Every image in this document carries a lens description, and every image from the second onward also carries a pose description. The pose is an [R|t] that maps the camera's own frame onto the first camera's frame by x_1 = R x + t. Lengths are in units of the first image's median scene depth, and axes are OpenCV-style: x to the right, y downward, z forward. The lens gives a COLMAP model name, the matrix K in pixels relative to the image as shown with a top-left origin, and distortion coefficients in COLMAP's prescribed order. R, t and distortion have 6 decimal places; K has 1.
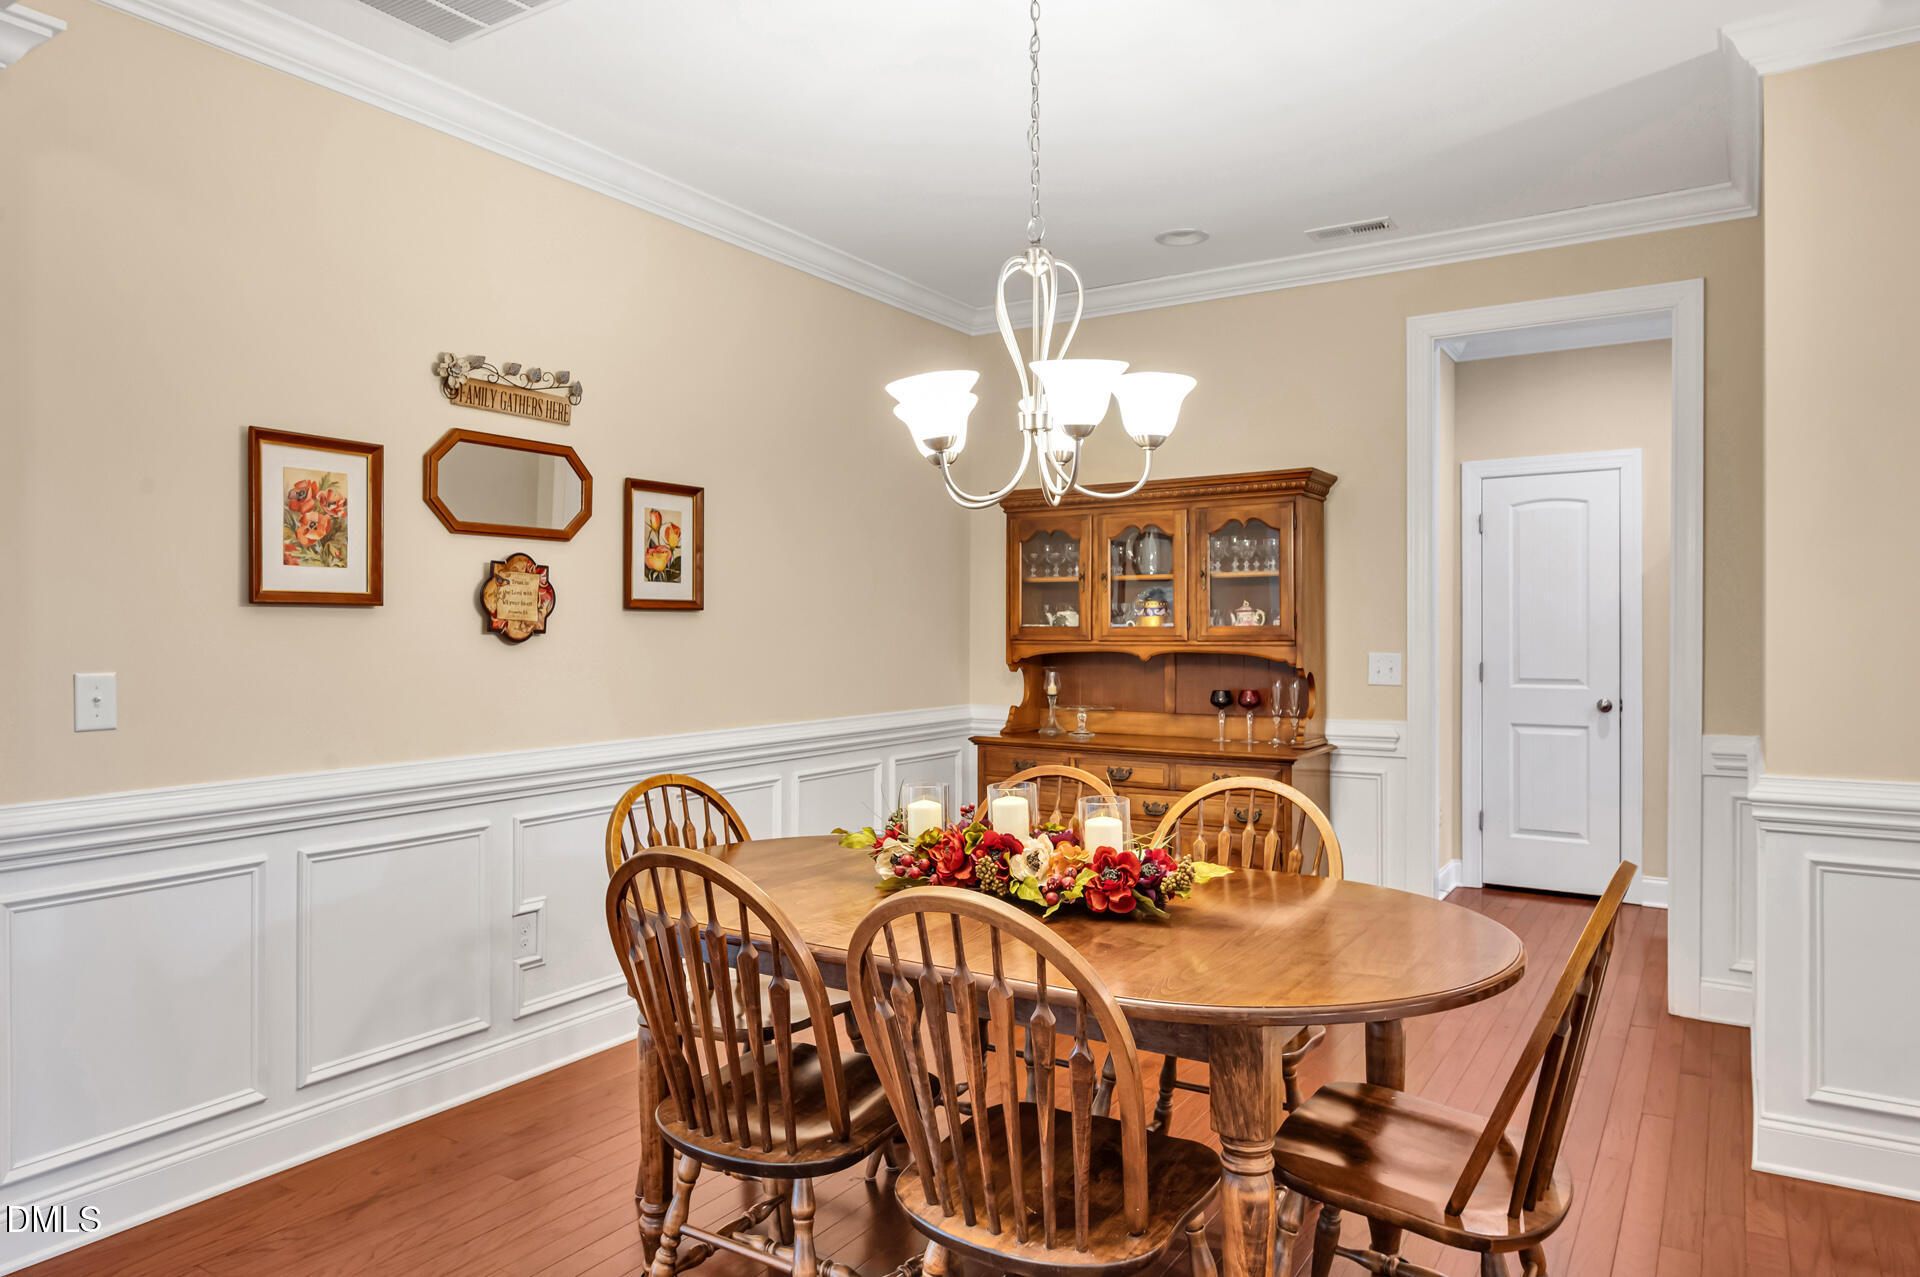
lens RADIAL K [[1225.8, 0, 948.1], [0, 1225.8, 649.4], [0, 0, 1]] dist [-0.001278, -0.000323]
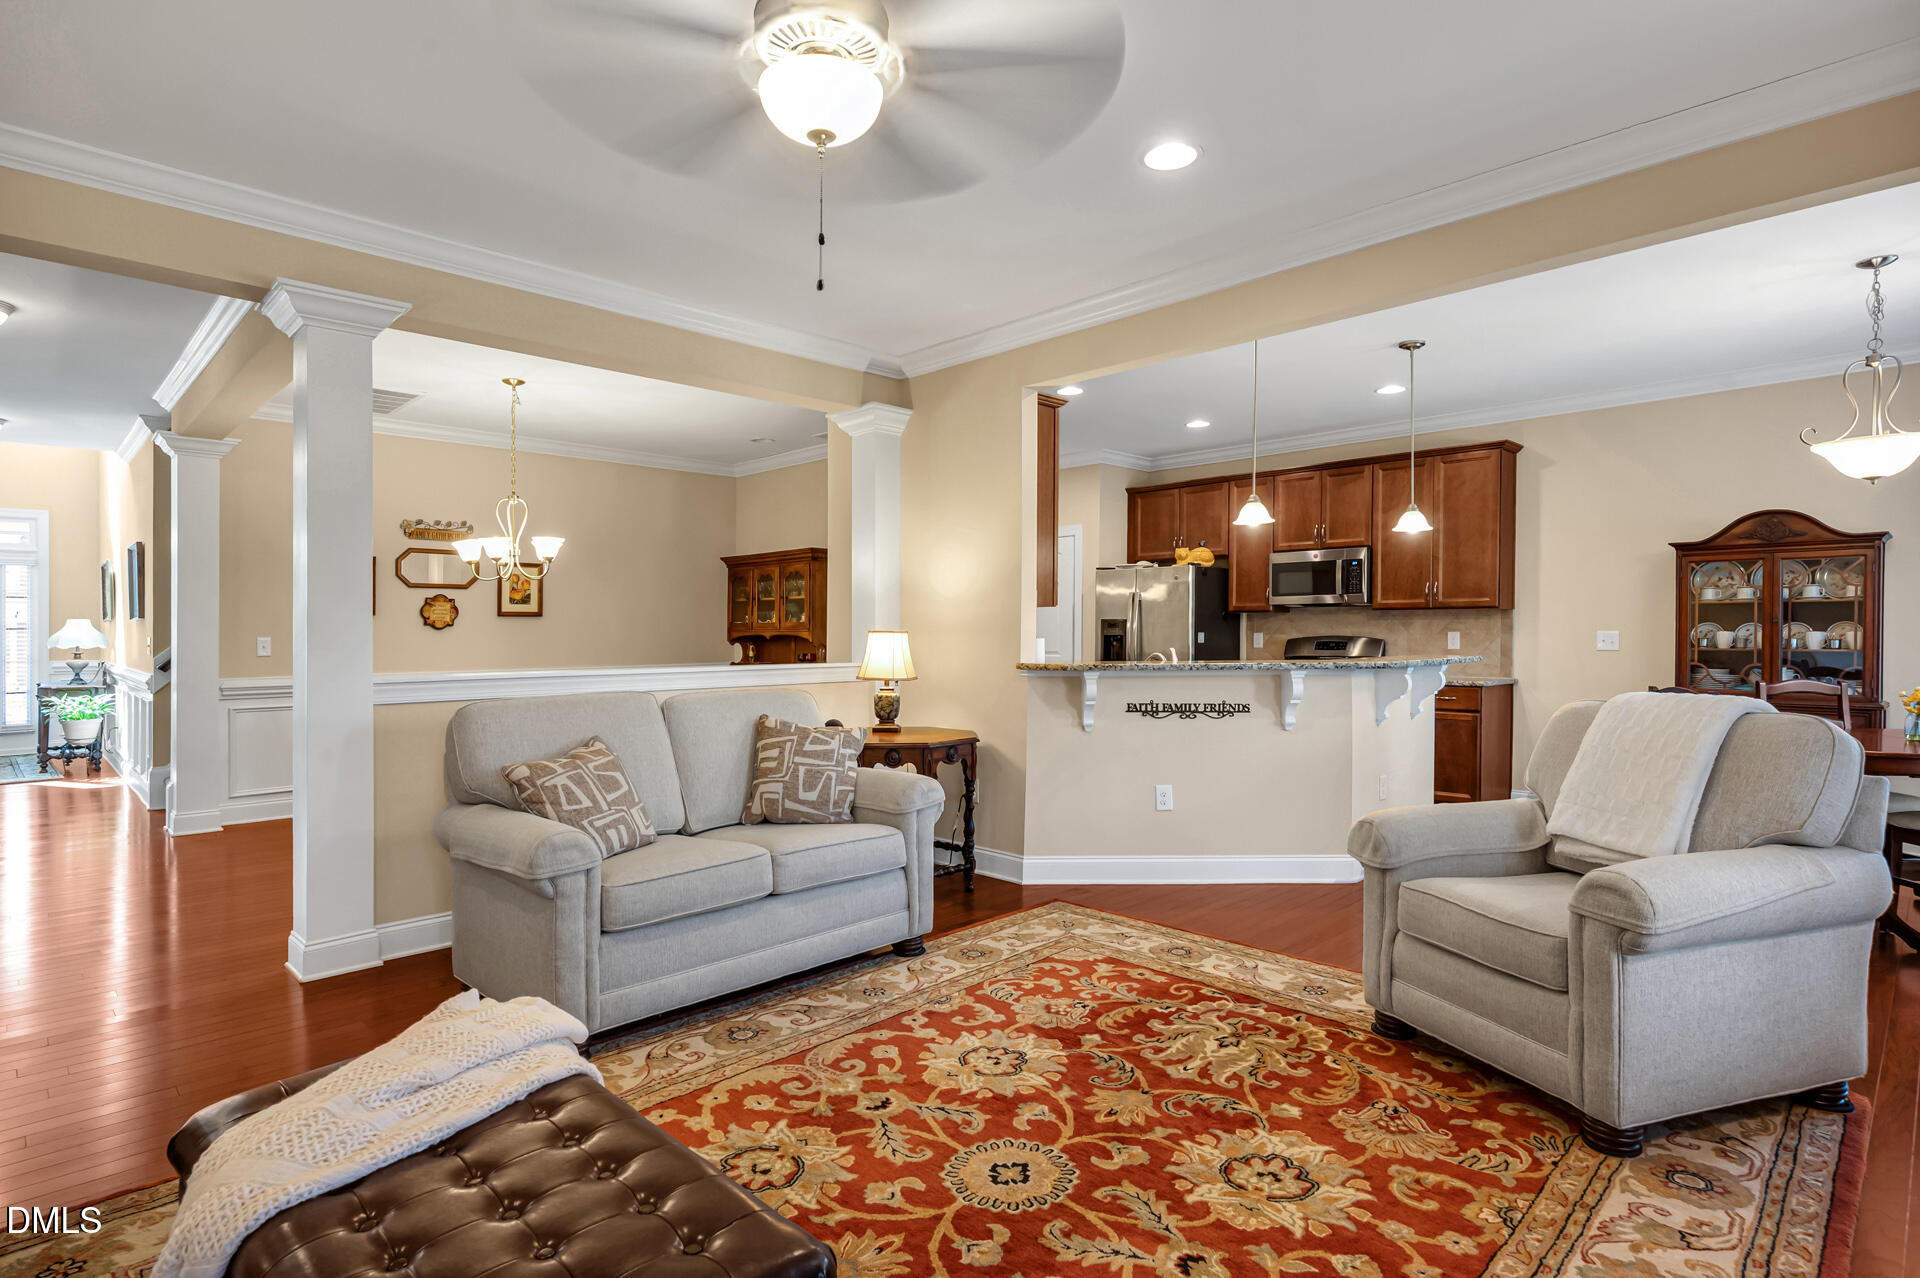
lens RADIAL K [[978.4, 0, 960.0], [0, 978.4, 639.0], [0, 0, 1]] dist [-0.003029, -0.000290]
pose [[0.976198, -0.000395, -0.216880, 1.168407], [-0.000924, 0.999982, -0.005978, 0.026387], [0.216879, 0.006036, 0.976180, -0.768855]]
